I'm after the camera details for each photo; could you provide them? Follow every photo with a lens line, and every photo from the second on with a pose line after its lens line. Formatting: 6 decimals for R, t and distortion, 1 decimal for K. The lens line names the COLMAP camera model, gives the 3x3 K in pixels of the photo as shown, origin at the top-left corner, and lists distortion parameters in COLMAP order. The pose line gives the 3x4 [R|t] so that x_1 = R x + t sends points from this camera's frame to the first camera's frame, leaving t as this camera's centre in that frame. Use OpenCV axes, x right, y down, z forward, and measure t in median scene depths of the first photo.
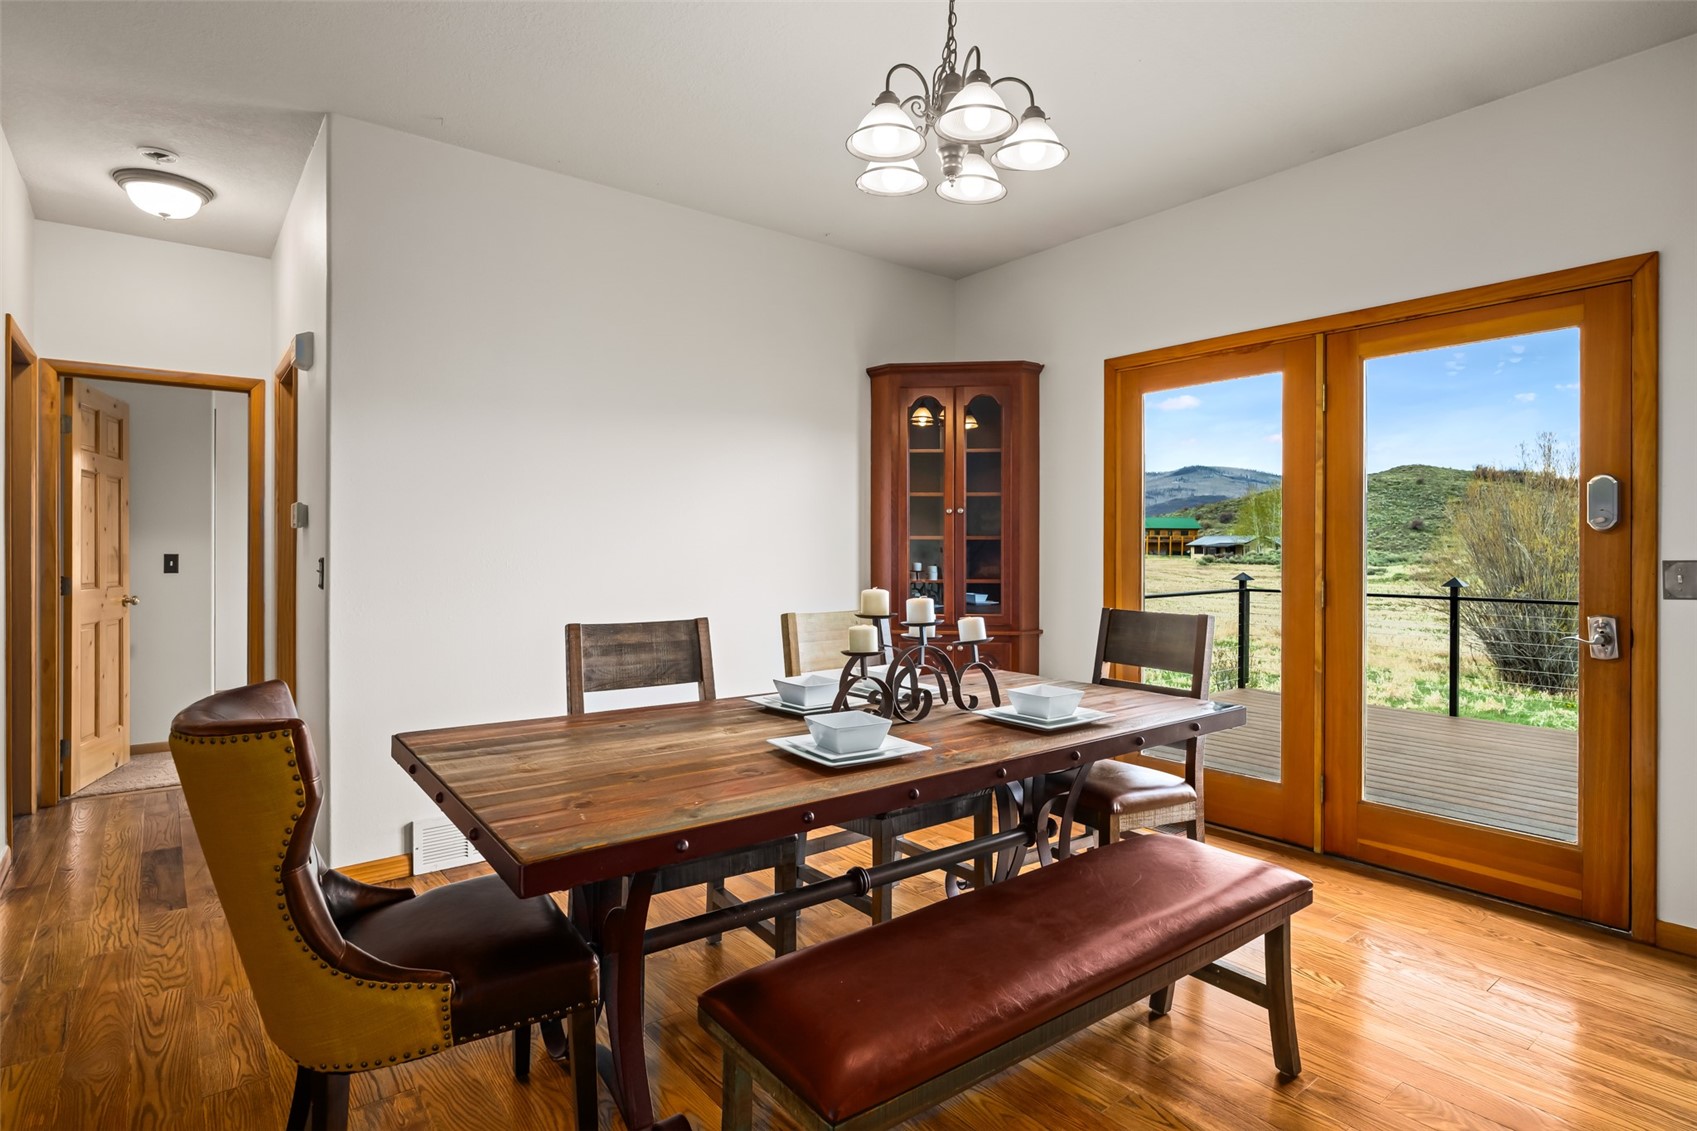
lens RADIAL K [[872.2, 0, 846.0], [0, 872.2, 550.5], [0, 0, 1]] dist [-0.003982, -0.000086]
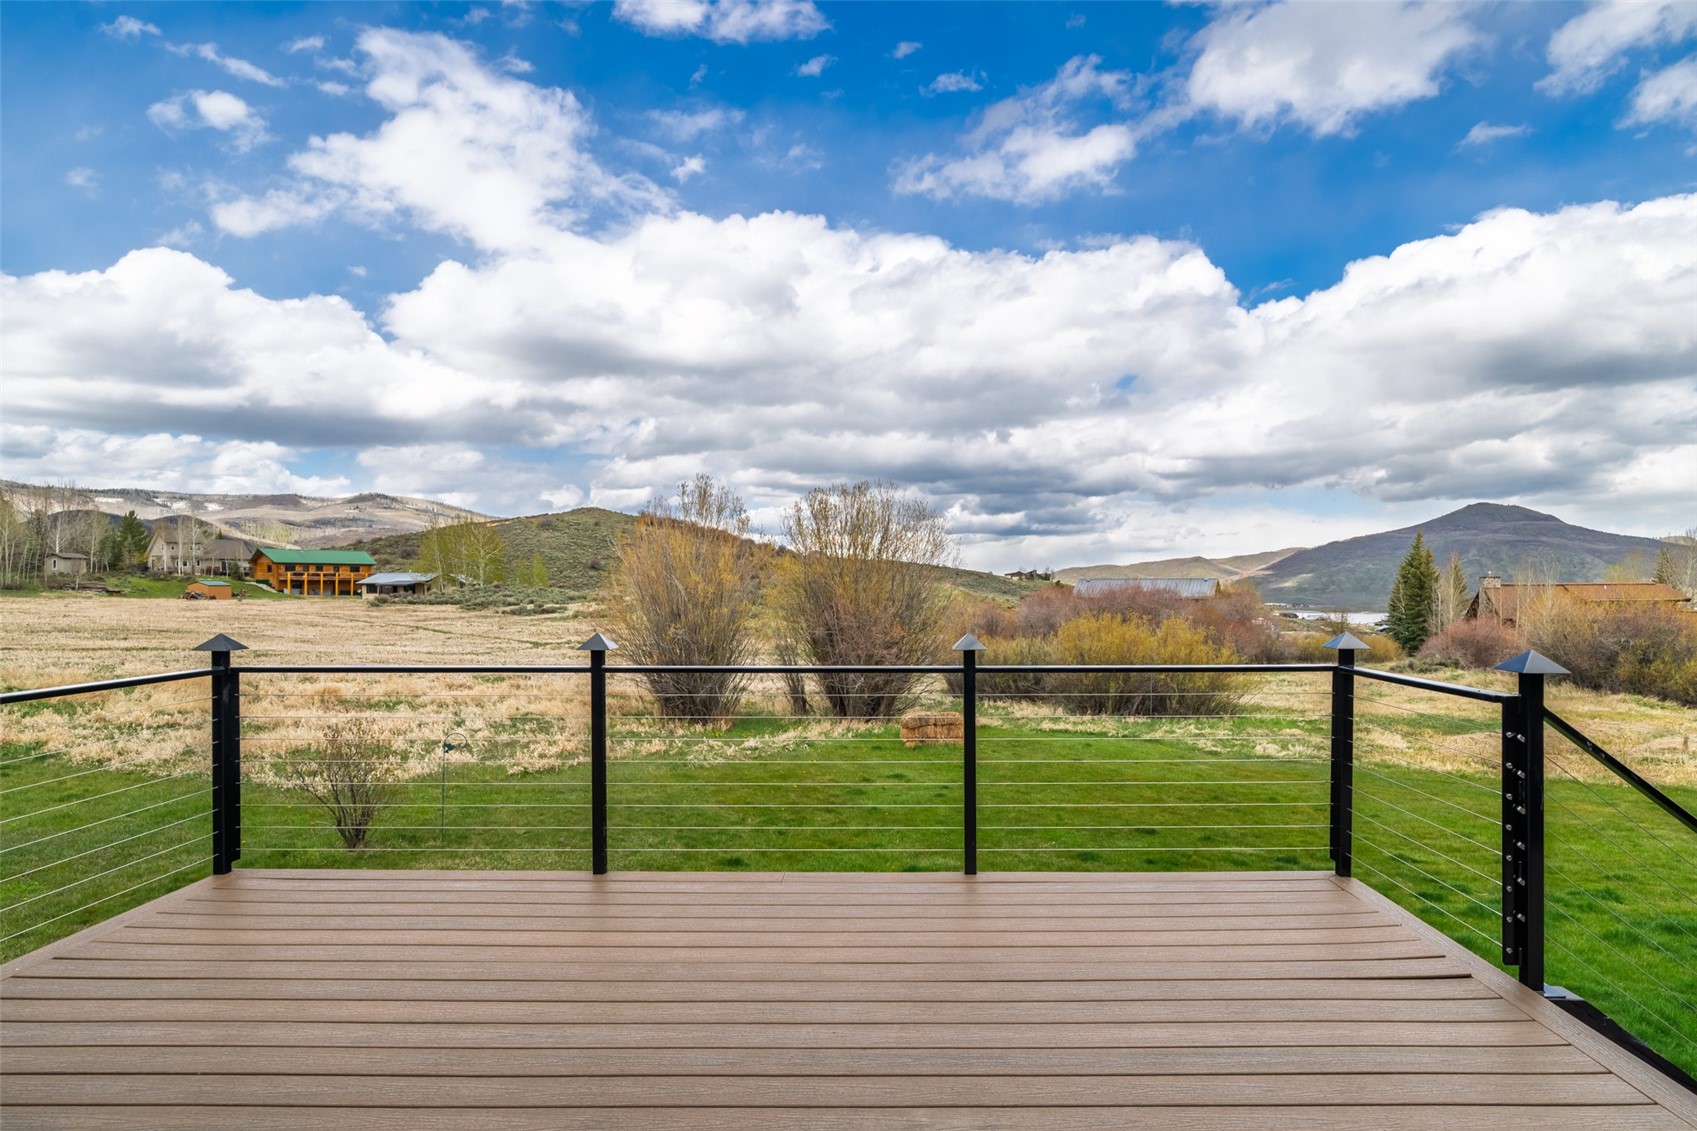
lens RADIAL K [[872.2, 0, 919.6], [0, 872.2, 632.3], [0, 0, 1]] dist [-0.003982, -0.000086]
pose [[0.595947, -0.043905, 0.801822, 0.575012], [0.004183, 0.998660, 0.051574, -0.000355], [-0.803013, -0.027382, 0.595333, 0.757546]]
